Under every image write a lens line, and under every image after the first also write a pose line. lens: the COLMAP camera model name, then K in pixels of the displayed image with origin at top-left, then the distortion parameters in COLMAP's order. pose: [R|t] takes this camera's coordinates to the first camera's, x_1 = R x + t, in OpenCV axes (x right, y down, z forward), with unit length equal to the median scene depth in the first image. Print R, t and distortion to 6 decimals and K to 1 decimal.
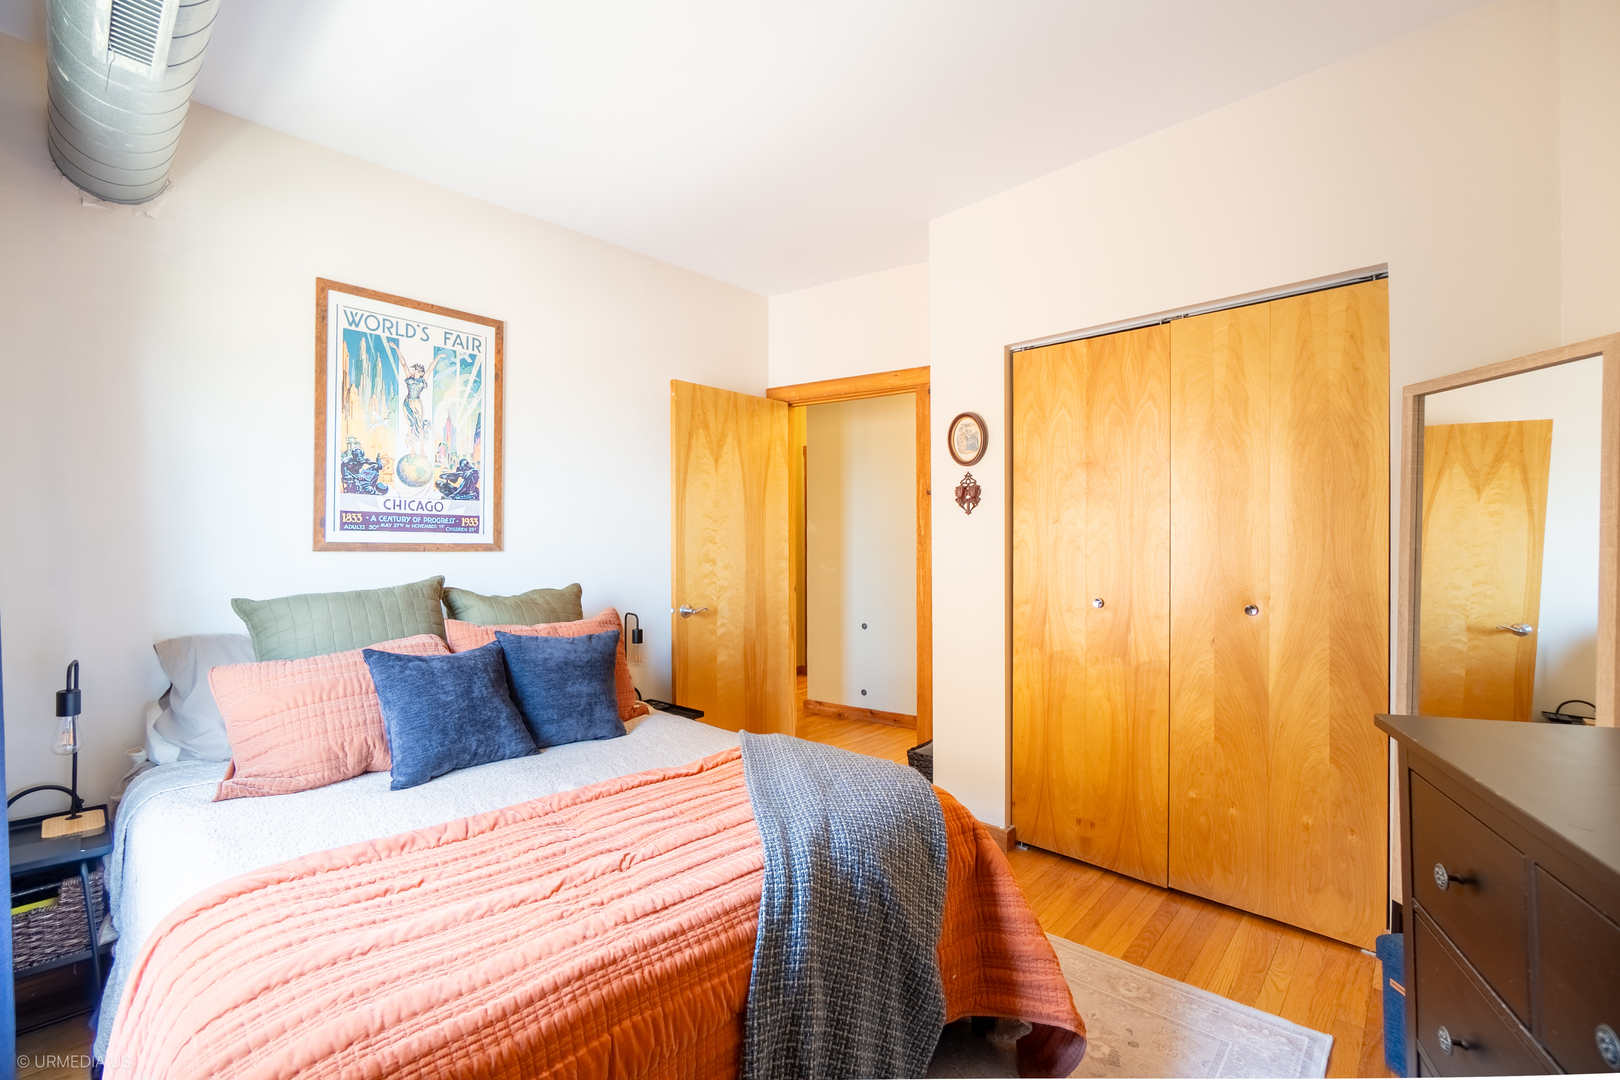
lens RADIAL K [[710.4, 0, 794.7], [0, 710.4, 537.8], [0, 0, 1]] dist [-0.001404, 0.000127]
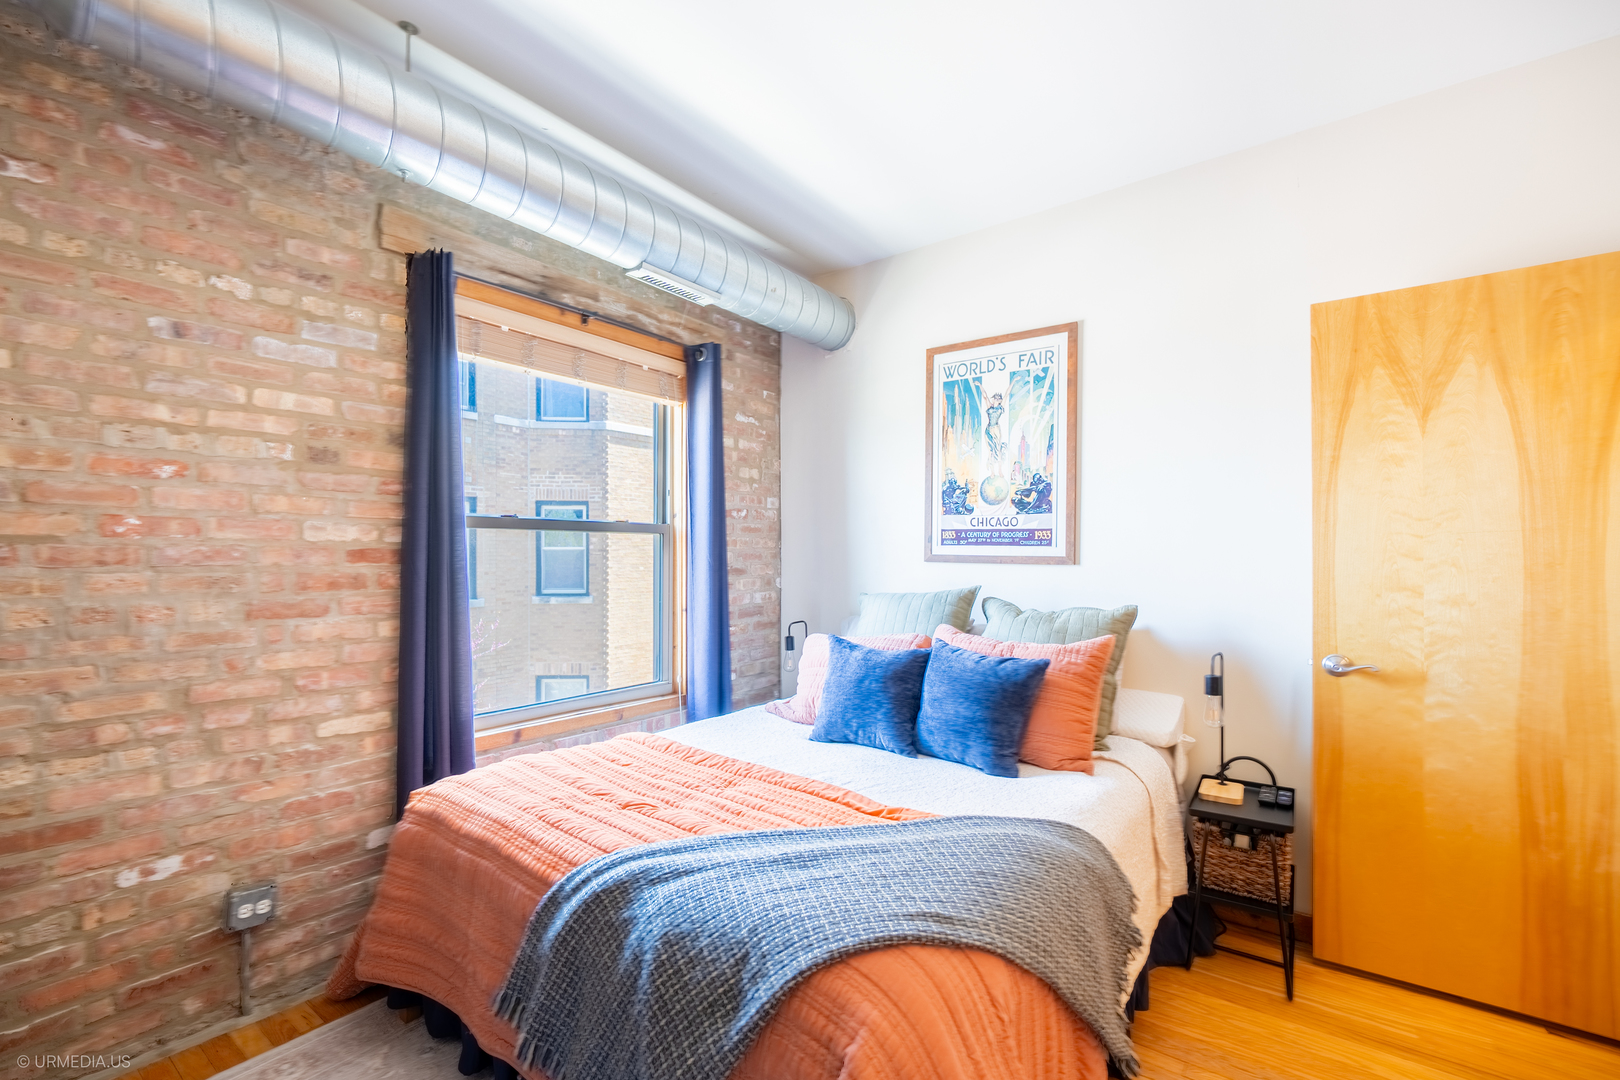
lens RADIAL K [[710.4, 0, 794.7], [0, 710.4, 537.8], [0, 0, 1]] dist [-0.001404, 0.000127]
pose [[0.099686, -0.024747, -0.994711, 0.514800], [0.001319, 0.999693, -0.024739, 0.005958], [0.995018, 0.001154, 0.099688, 0.564606]]
